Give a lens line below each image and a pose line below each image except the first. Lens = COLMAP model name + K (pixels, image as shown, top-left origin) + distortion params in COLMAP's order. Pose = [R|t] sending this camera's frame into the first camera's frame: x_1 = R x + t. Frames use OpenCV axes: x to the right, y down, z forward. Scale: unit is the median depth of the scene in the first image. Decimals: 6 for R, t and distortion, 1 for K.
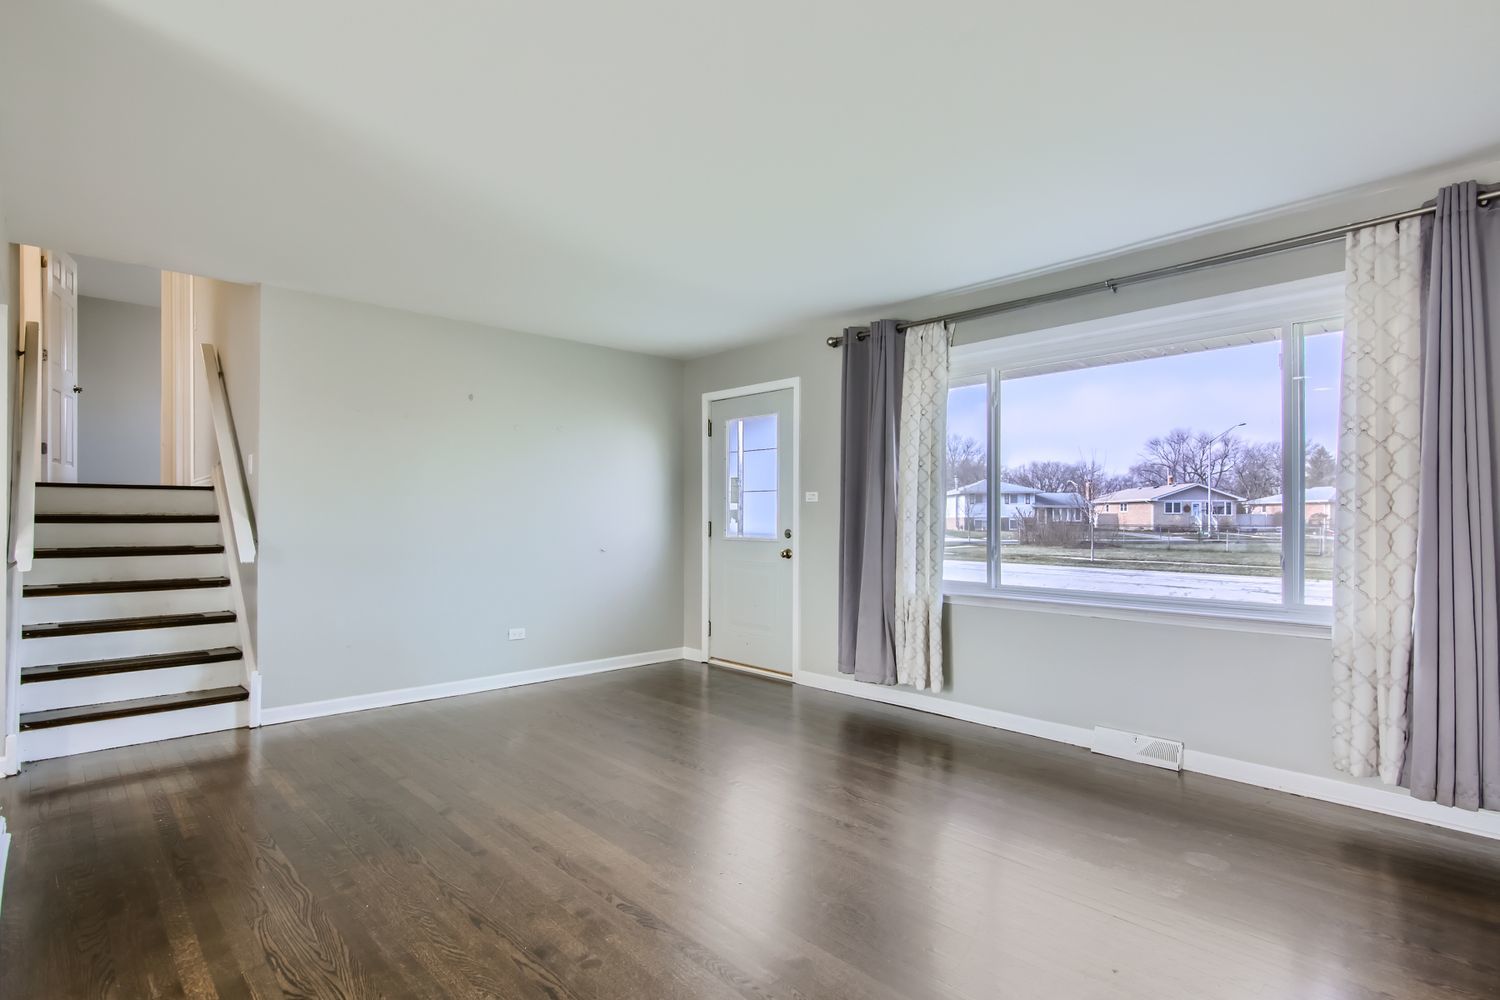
lens RADIAL K [[739.8, 0, 757.5], [0, 739.8, 515.1], [0, 0, 1]] dist [0.004635, 0.000899]
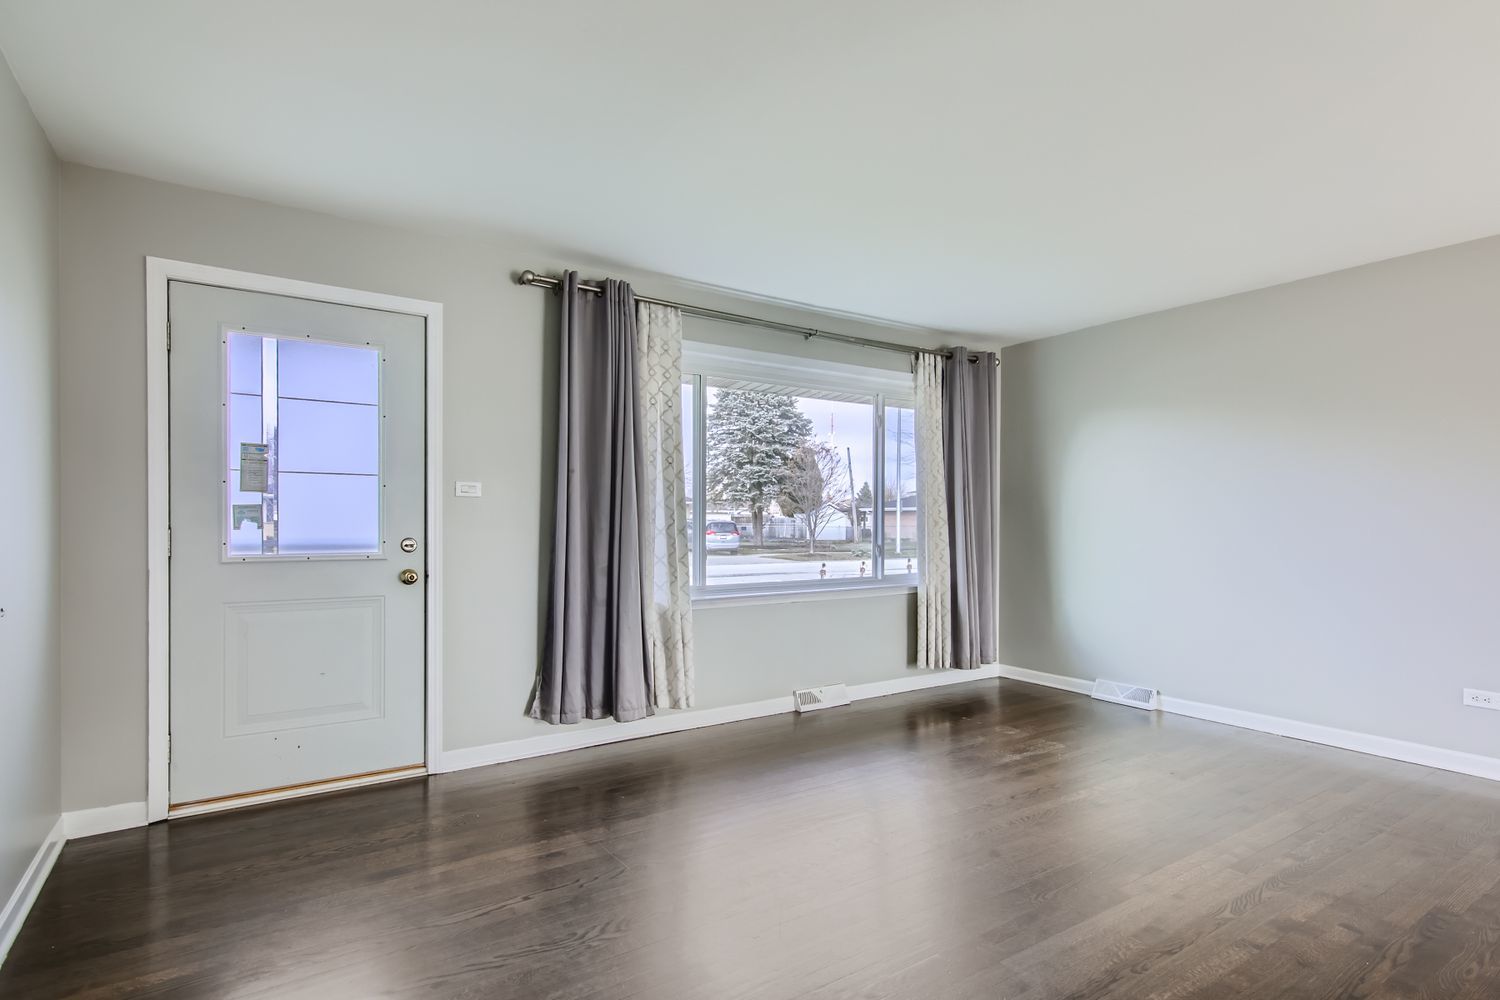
lens RADIAL K [[739.8, 0, 757.5], [0, 739.8, 515.1], [0, 0, 1]] dist [0.004635, 0.000899]
pose [[0.176366, 0.000772, 0.984324, -0.573719], [-0.010439, 0.999945, 0.001086, -0.004552], [-0.984269, -0.010467, 0.176364, 0.648213]]
